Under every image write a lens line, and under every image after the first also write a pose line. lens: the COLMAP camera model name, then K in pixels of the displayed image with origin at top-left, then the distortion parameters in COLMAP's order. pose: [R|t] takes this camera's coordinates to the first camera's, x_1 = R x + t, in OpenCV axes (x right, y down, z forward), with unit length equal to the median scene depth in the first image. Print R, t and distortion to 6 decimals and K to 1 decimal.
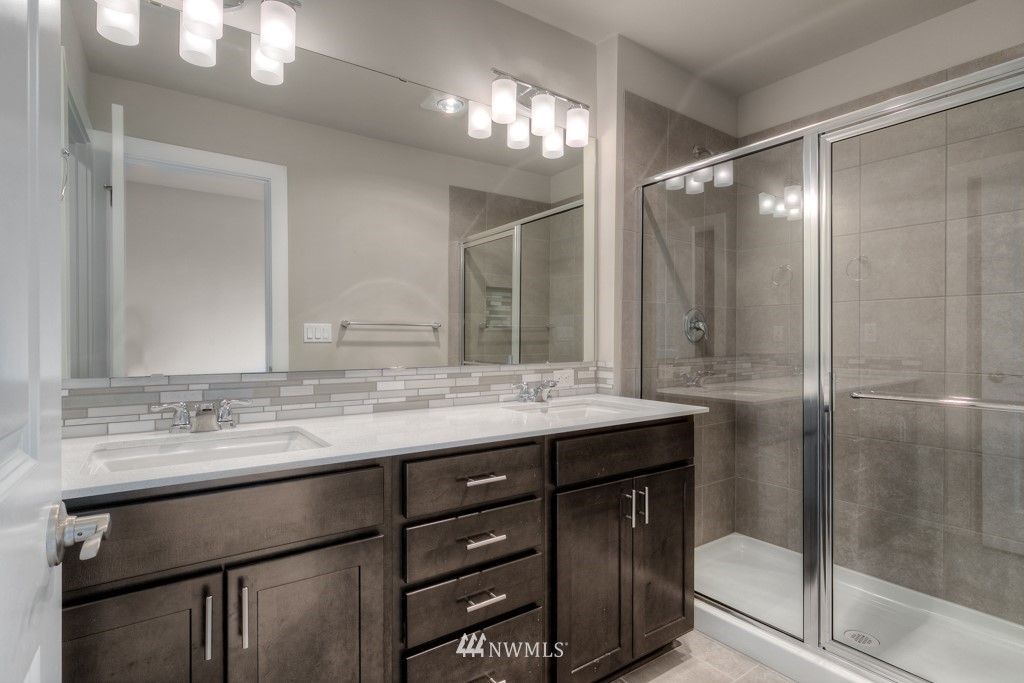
lens RADIAL K [[510.2, 0, 510.9], [0, 510.2, 342.5], [0, 0, 1]] dist [0.001504, 0.000013]
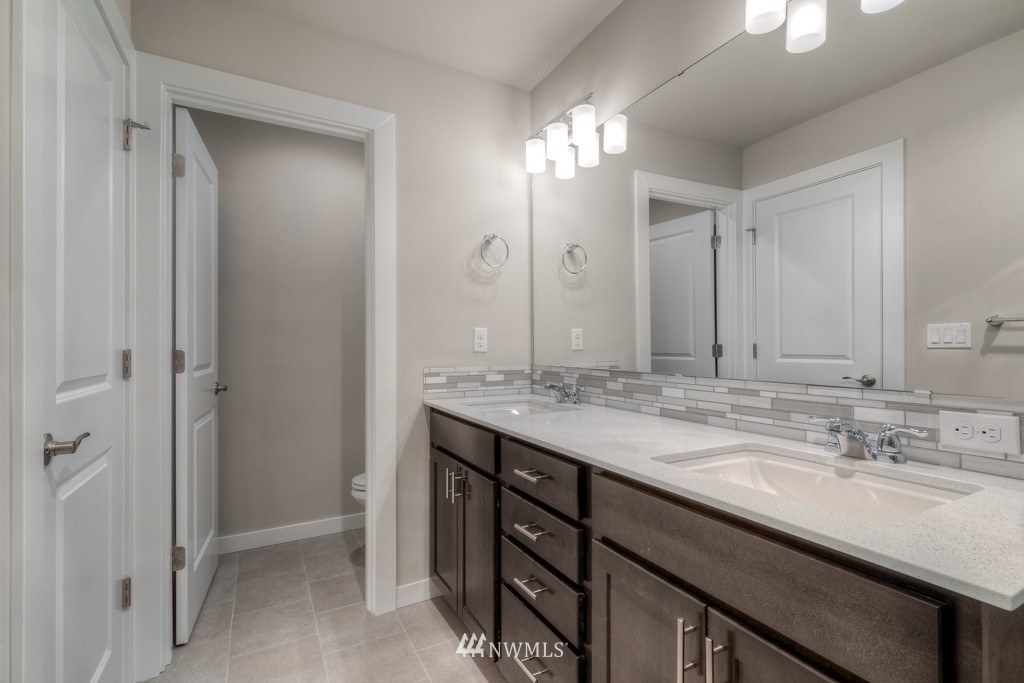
lens RADIAL K [[474.0, 0, 511.3], [0, 474.0, 341.0], [0, 0, 1]] dist [0.002983, -0.000176]
pose [[-0.108986, -0.006839, -0.994020, 0.698211], [-0.003328, 0.999973, -0.006515, -0.007937], [0.994038, 0.002598, -0.109006, 0.771286]]
